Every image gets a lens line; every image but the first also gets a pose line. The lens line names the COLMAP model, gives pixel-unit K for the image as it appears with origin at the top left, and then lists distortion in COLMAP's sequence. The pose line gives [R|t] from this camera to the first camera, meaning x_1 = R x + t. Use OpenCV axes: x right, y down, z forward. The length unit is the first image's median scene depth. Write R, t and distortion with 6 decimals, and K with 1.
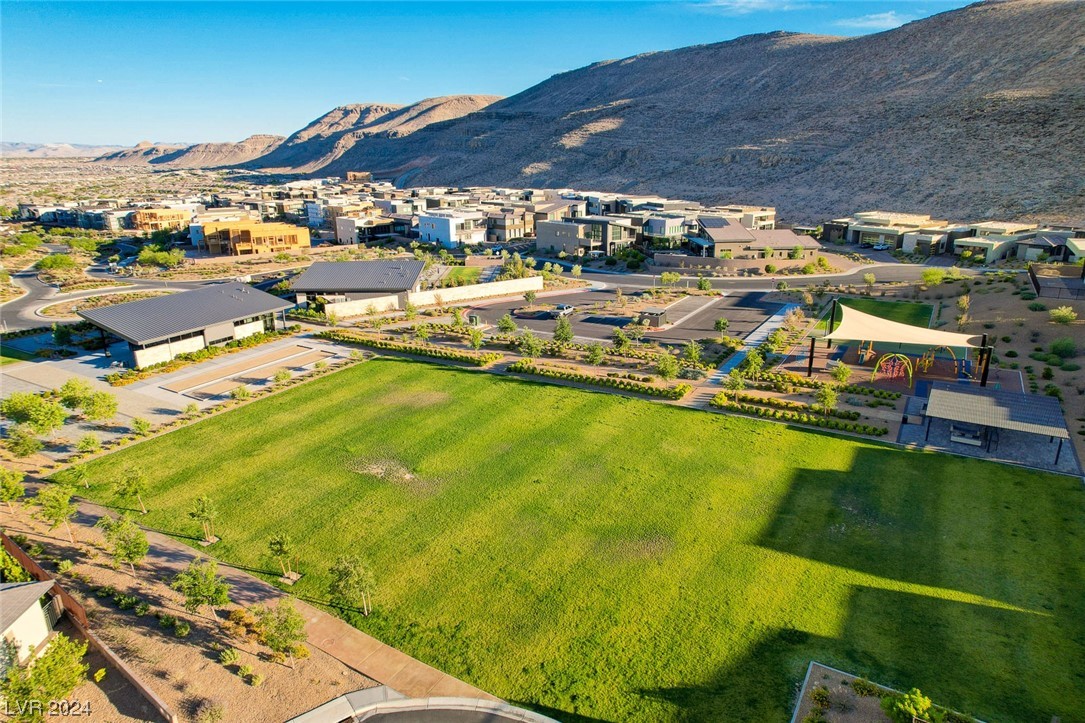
lens RADIAL K [[690.1, 0, 544.4], [0, 690.1, 366.4], [0, 0, 1]] dist [-0.066290, 0.081808]
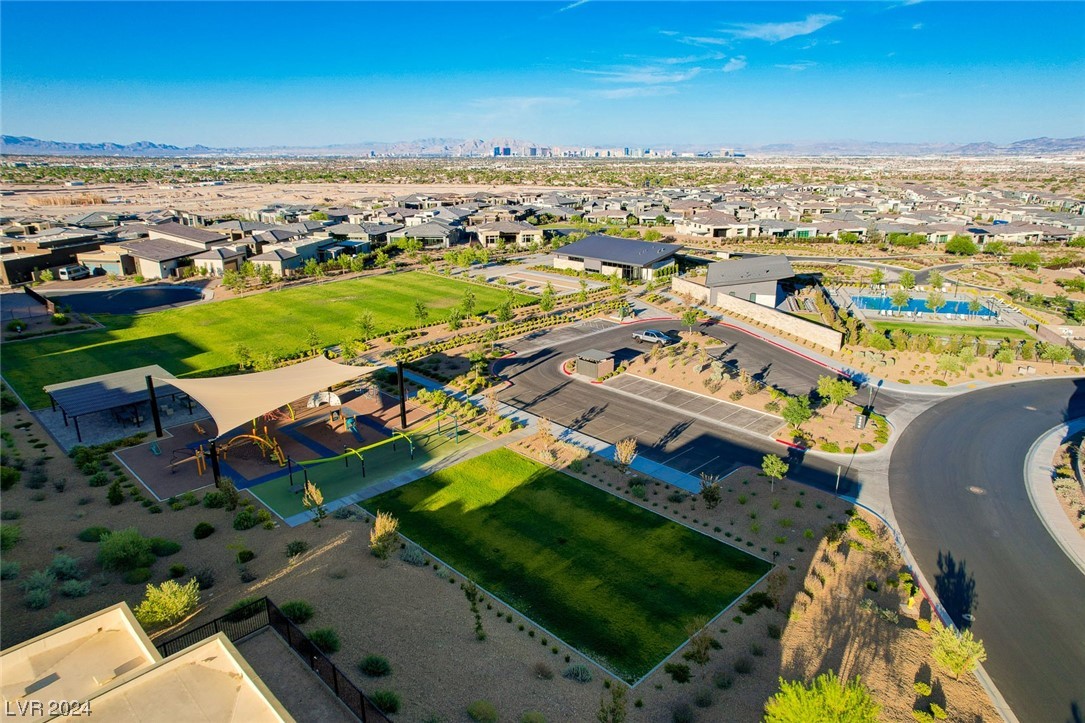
lens RADIAL K [[690.1, 0, 544.4], [0, 690.1, 366.4], [0, 0, 1]] dist [-0.066290, 0.081808]
pose [[-0.249121, 0.306589, -0.918663, 1.024978], [-0.281075, 0.884853, 0.371527, -0.392836], [0.926788, 0.350768, -0.134261, 1.217127]]
